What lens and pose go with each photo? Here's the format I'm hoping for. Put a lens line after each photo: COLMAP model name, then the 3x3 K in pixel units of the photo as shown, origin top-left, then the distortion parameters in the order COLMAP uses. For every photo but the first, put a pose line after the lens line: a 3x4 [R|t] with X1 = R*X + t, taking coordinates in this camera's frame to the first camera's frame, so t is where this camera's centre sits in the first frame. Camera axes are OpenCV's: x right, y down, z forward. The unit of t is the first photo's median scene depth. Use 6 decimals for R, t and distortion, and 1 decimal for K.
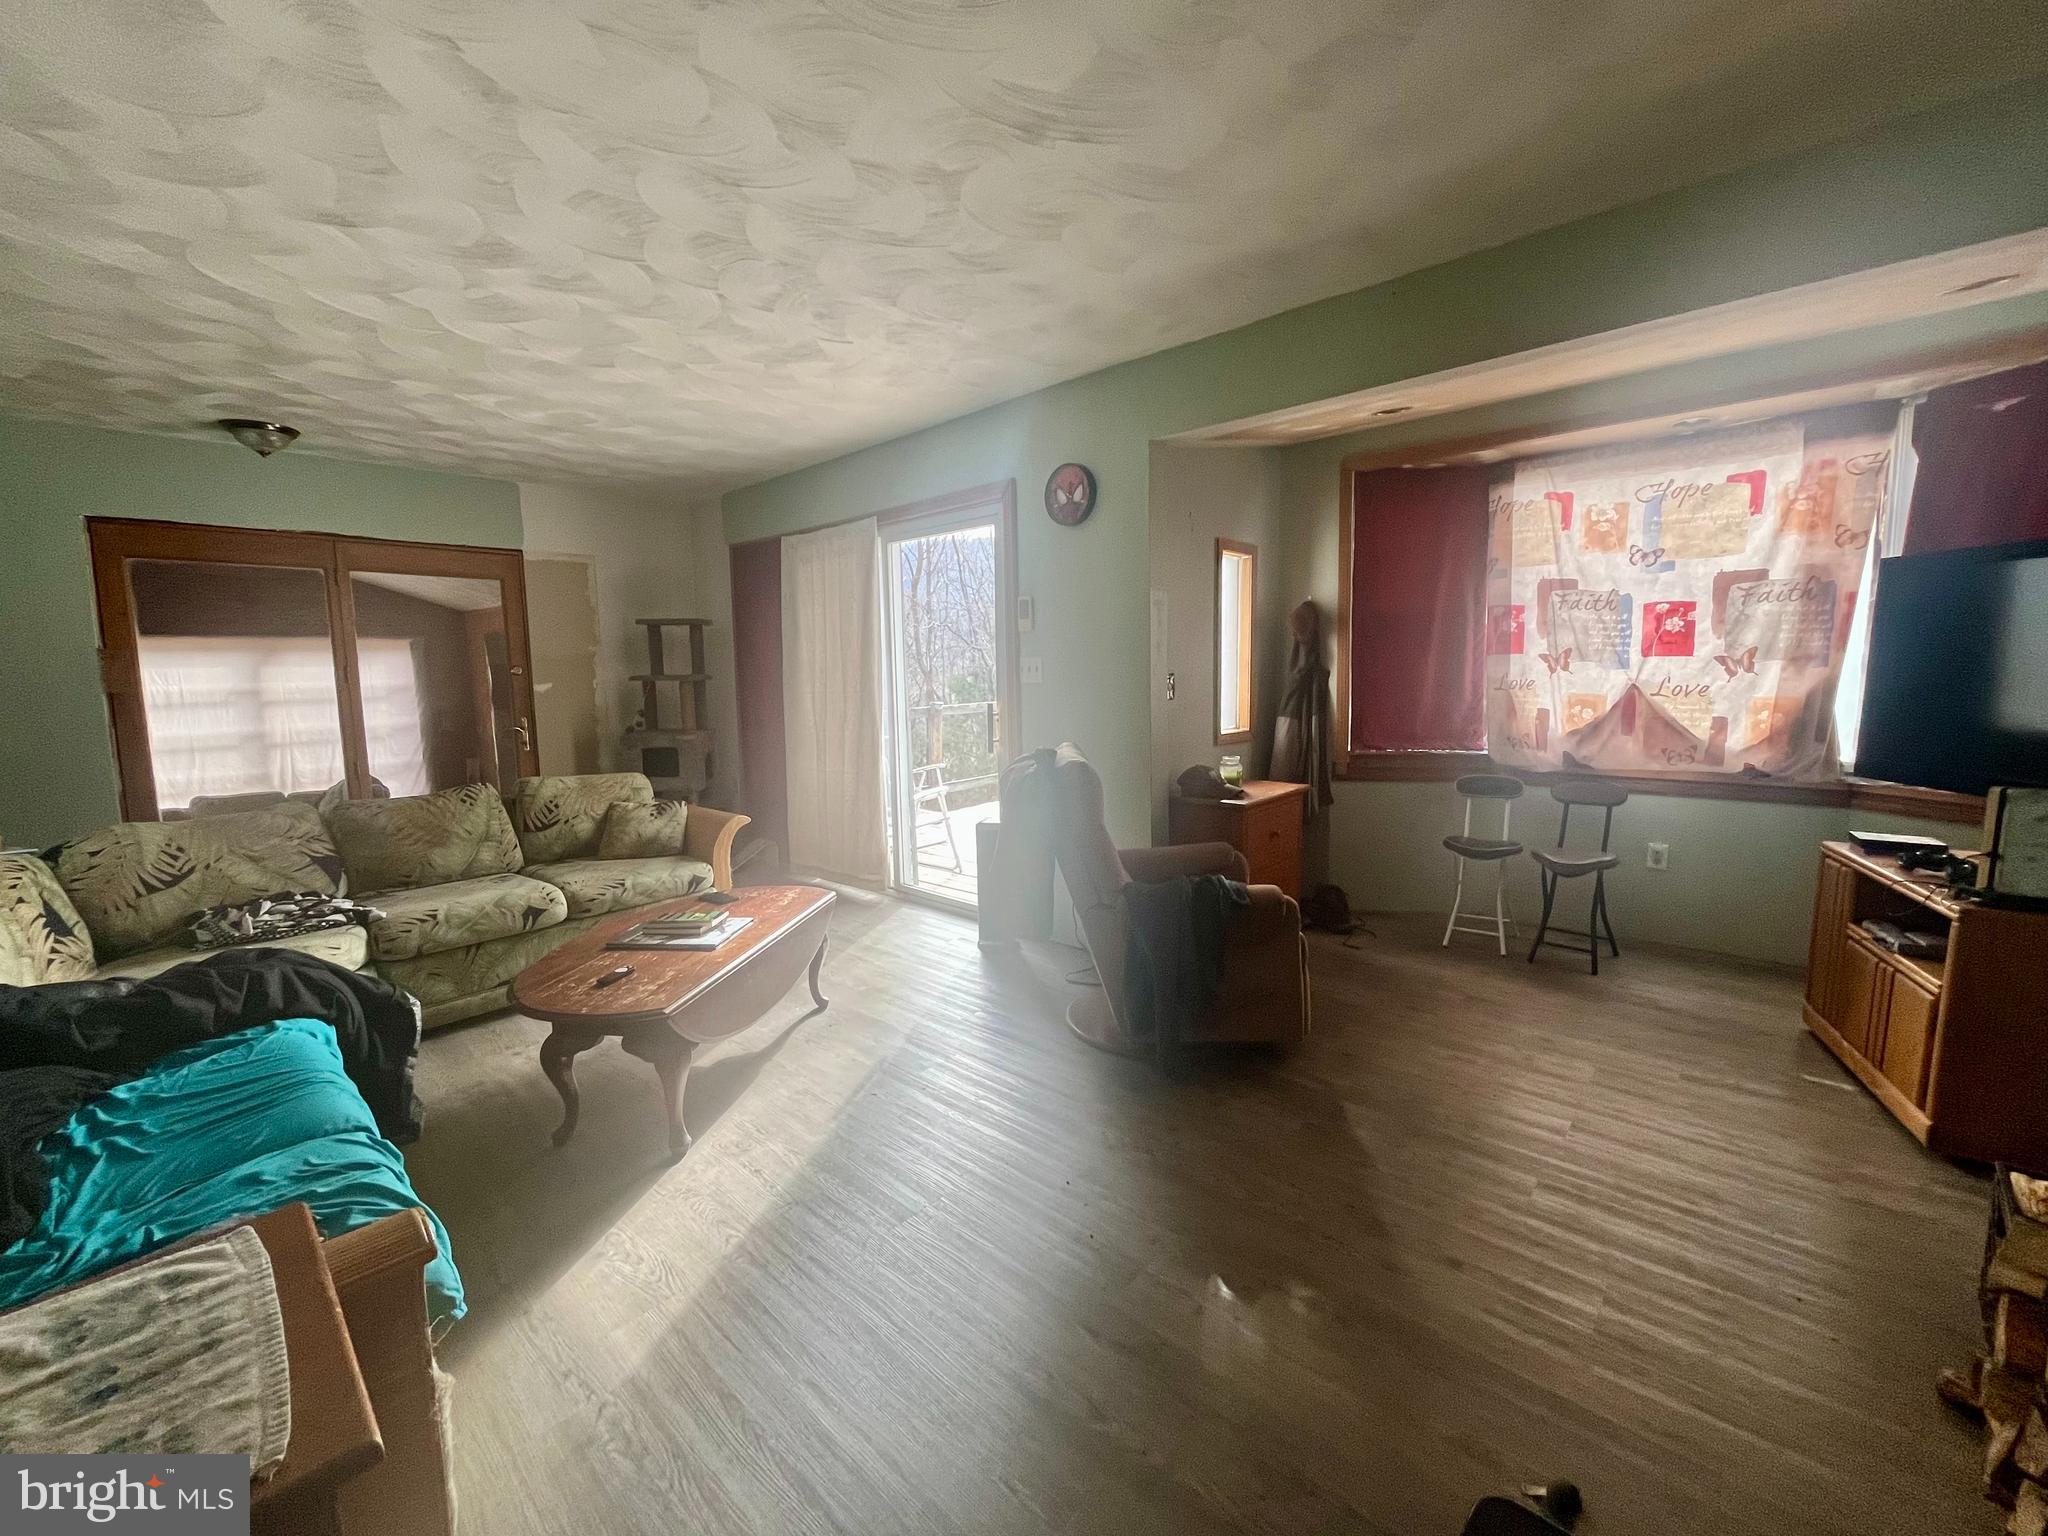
lens RADIAL K [[826.4, 0, 1024.0], [0, 826.4, 768.0], [0, 0, 1]] dist [0.000368, -0.000013]
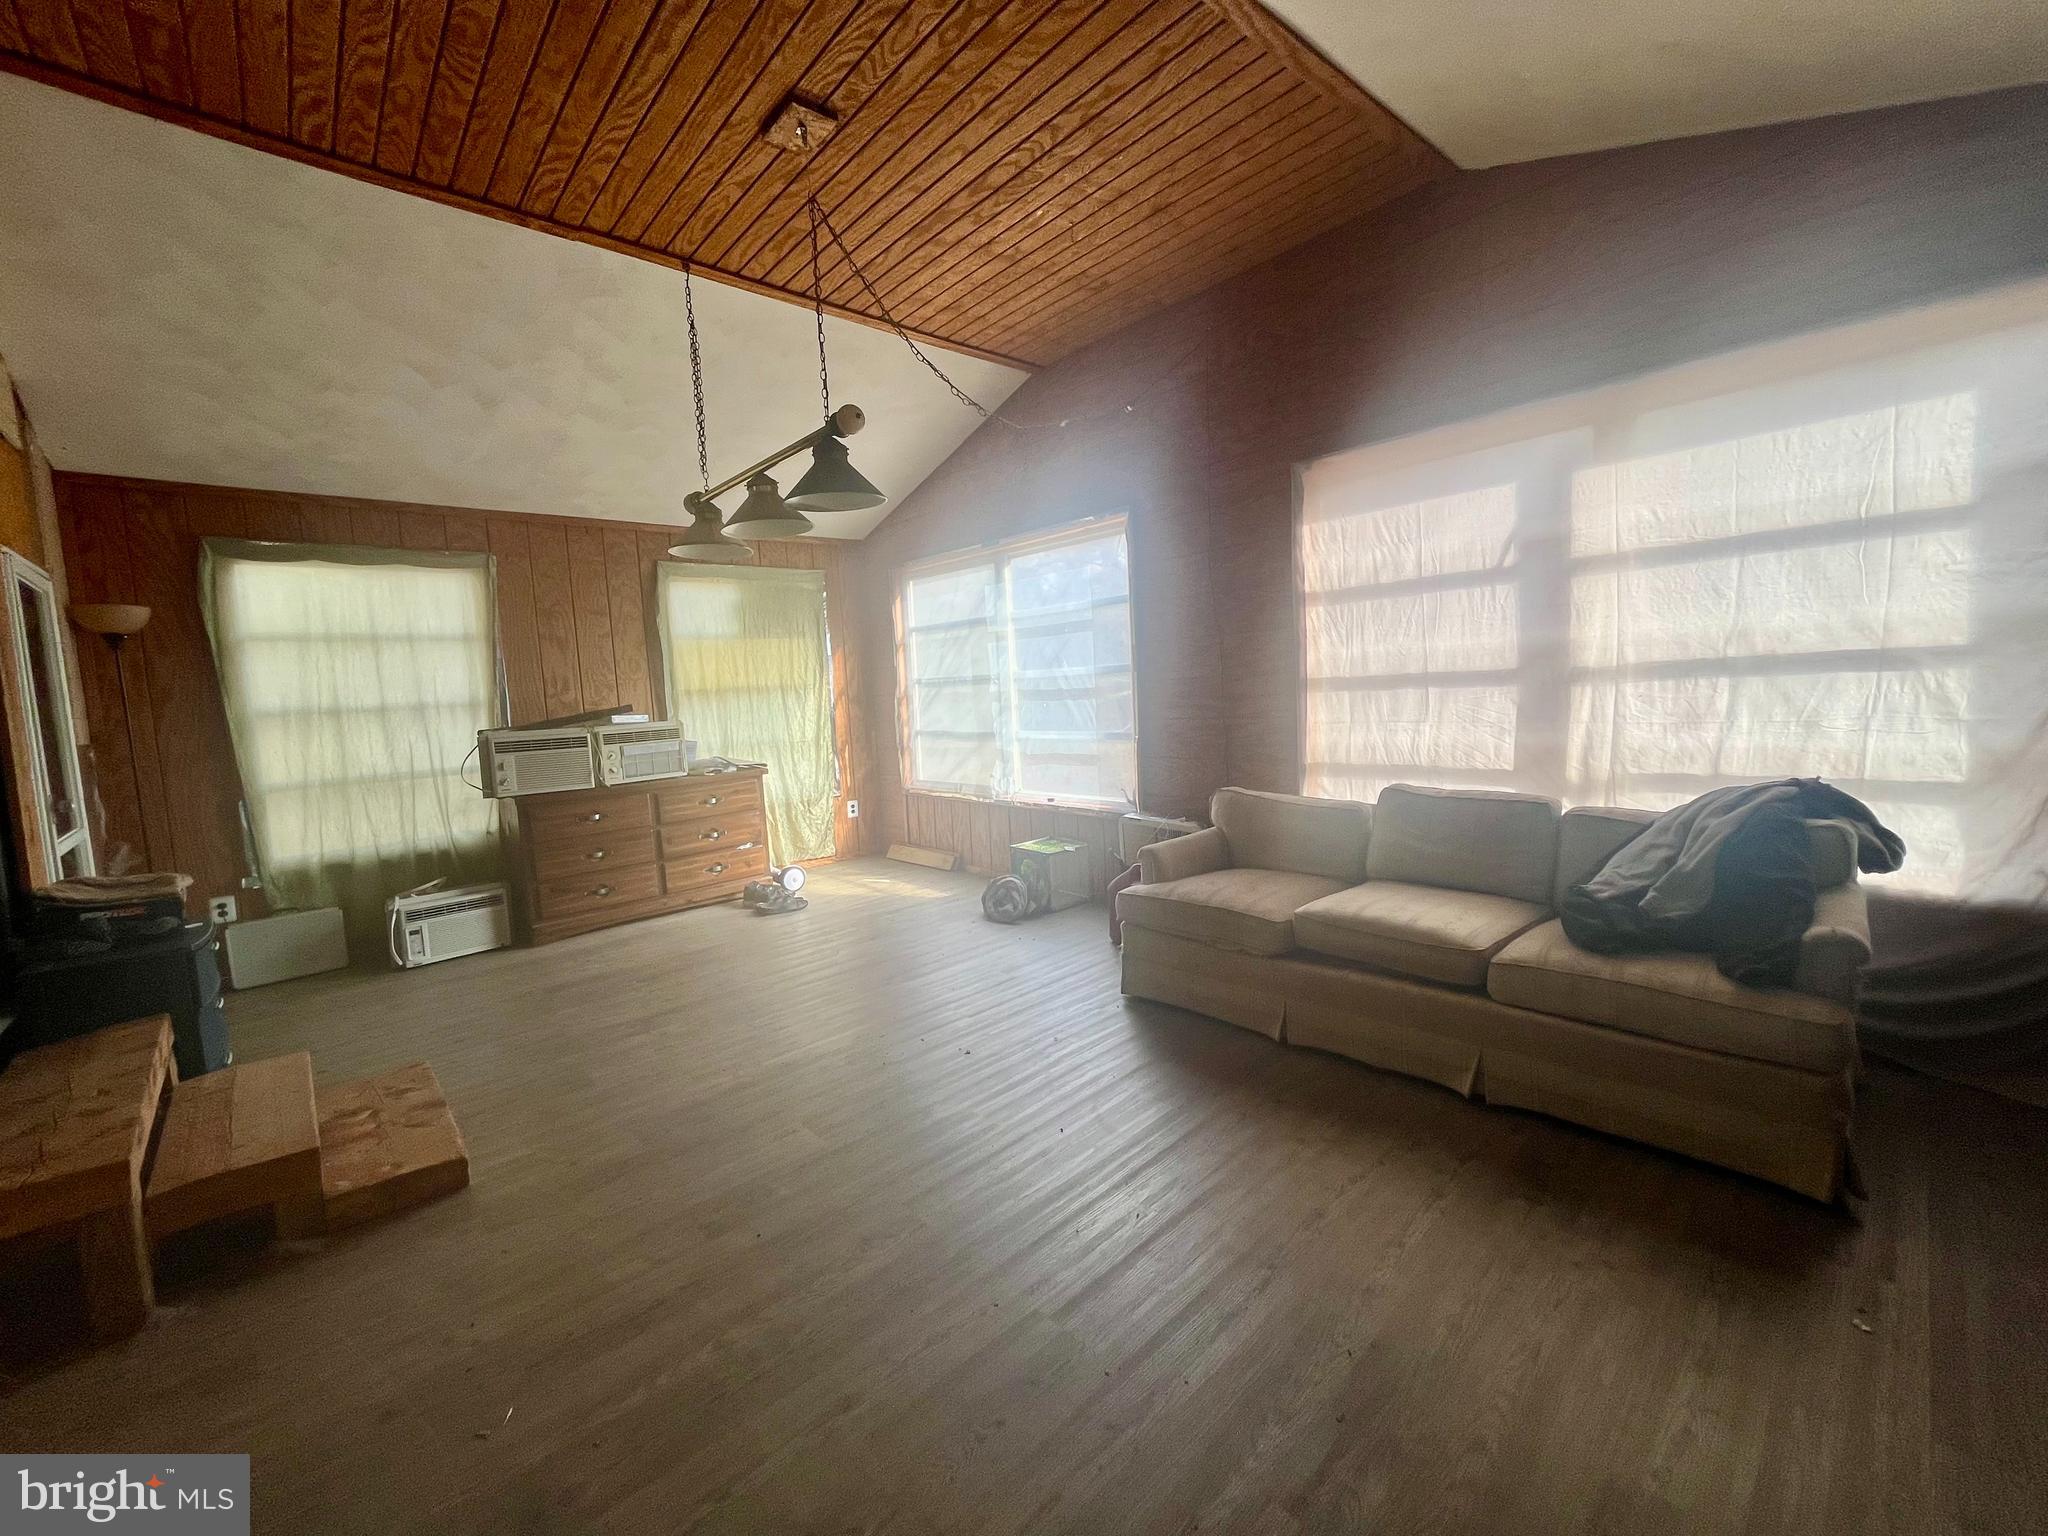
lens RADIAL K [[828.8, 0, 1017.2], [0, 828.8, 763.7], [0, 0, 1]] dist [-0.000104, -0.000165]
pose [[-0.075115, 0.111203, -0.990955, -0.508324], [-0.060952, 0.991392, 0.115872, -0.014440], [0.995310, 0.069104, -0.067690, 0.787680]]
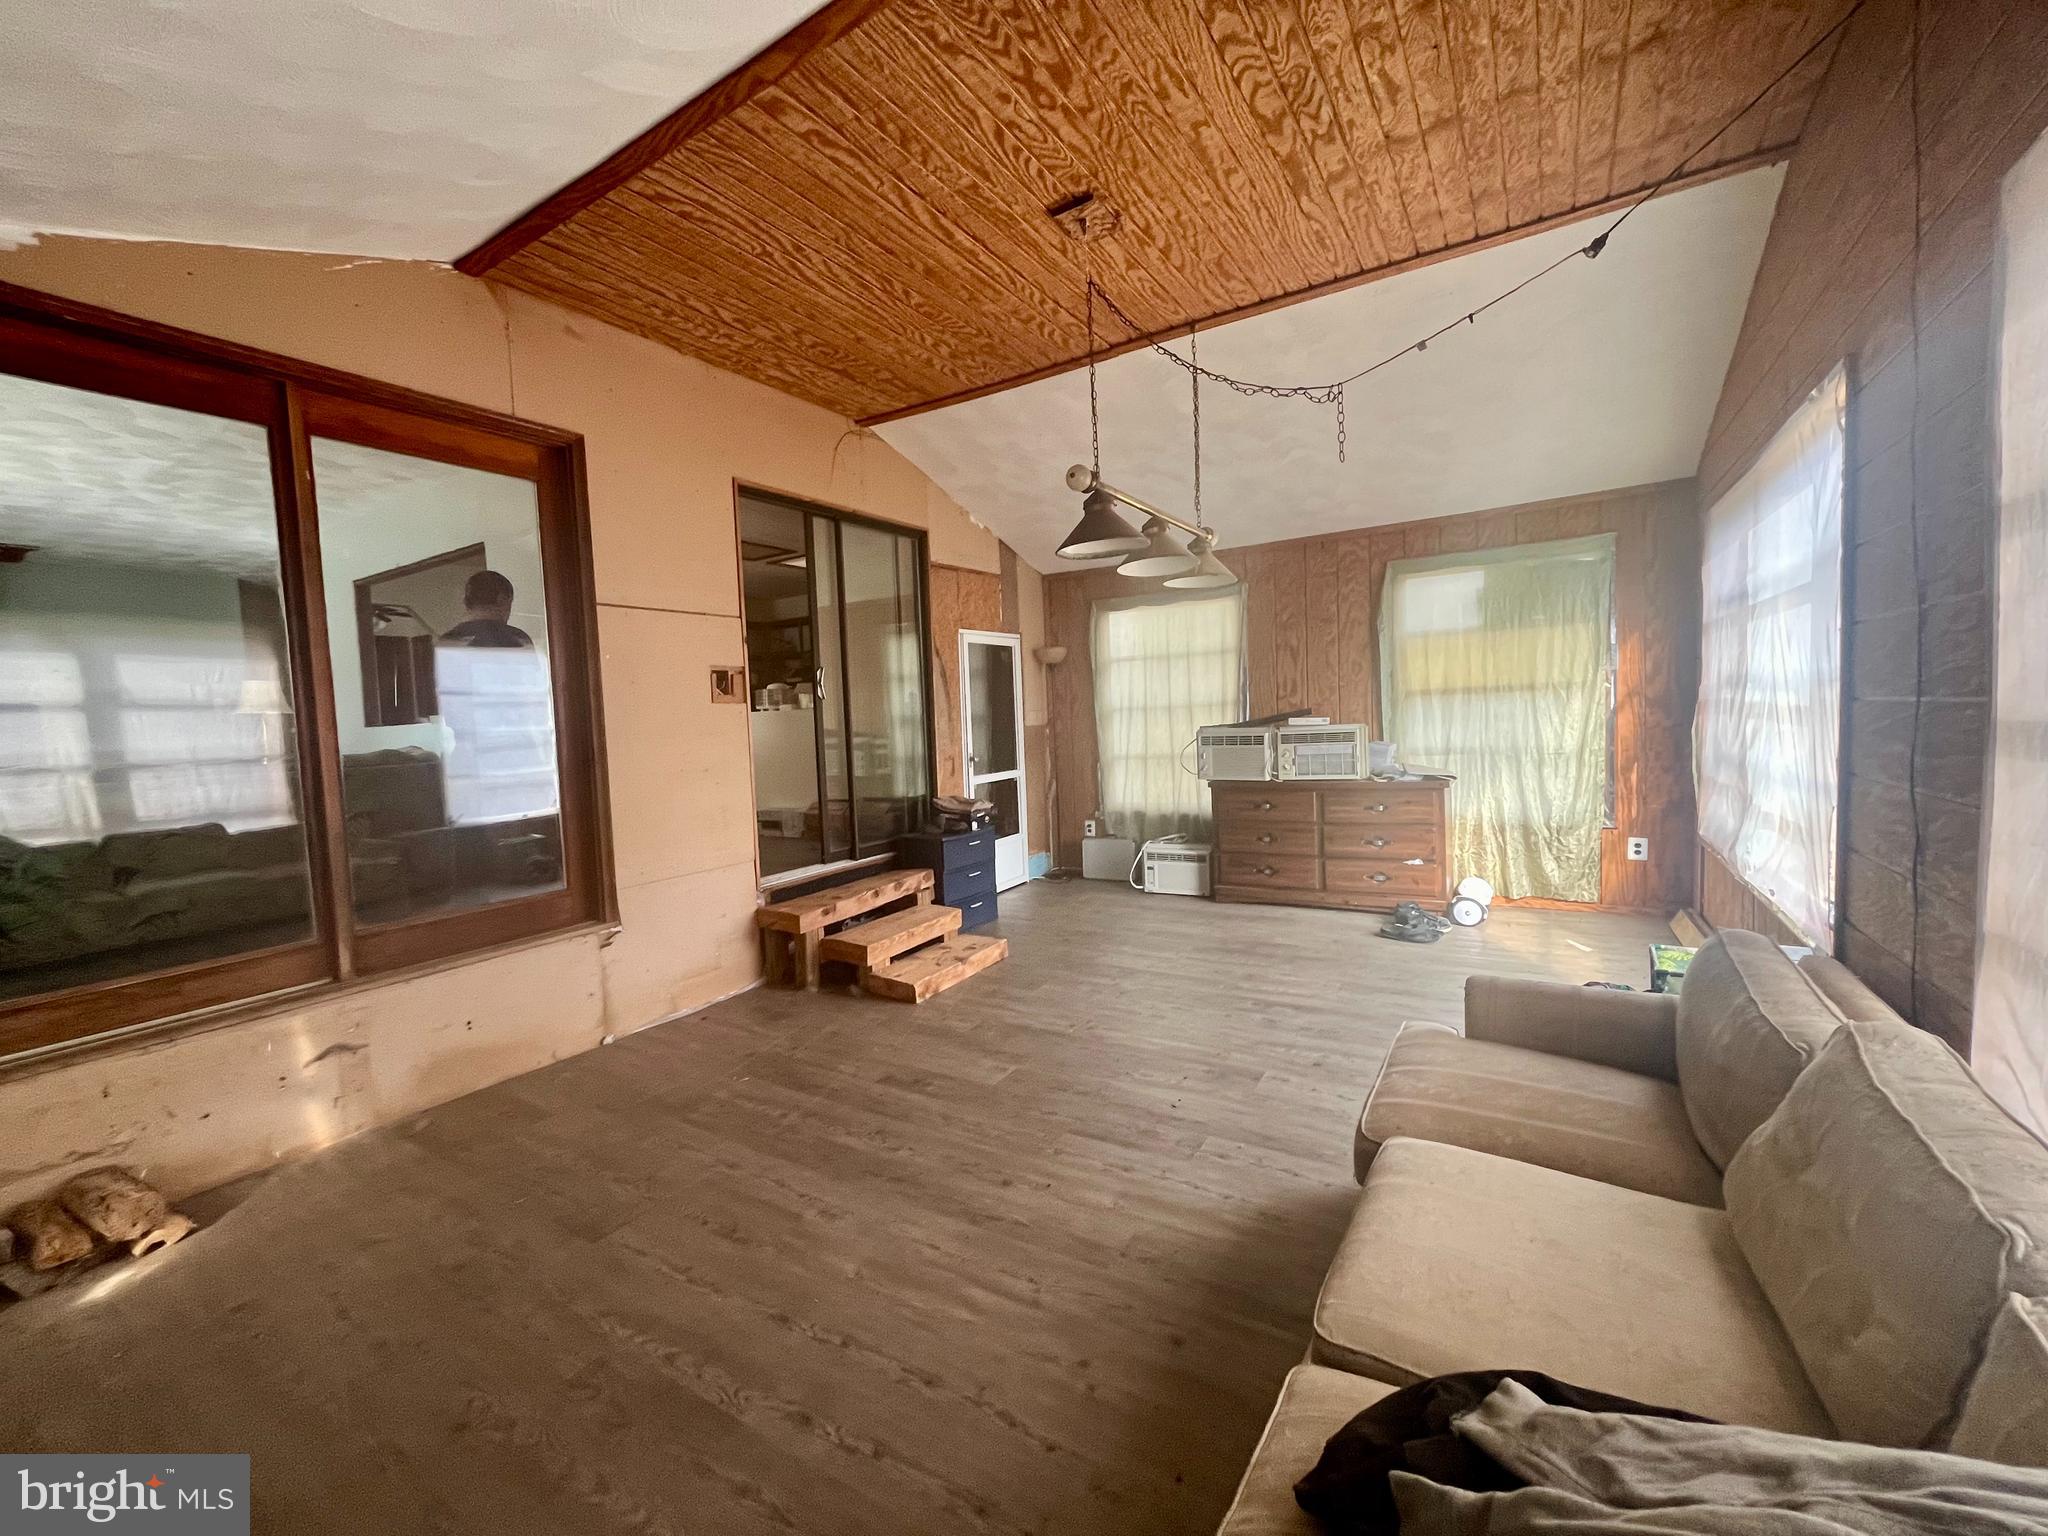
lens RADIAL K [[828.8, 0, 1017.2], [0, 828.8, 763.7], [0, 0, 1]] dist [-0.000104, -0.000165]
pose [[-0.979425, 0.069171, -0.189584, -0.763188], [0.036017, 0.984256, 0.173038, -0.051429], [0.198568, 0.162649, -0.966497, 1.082217]]
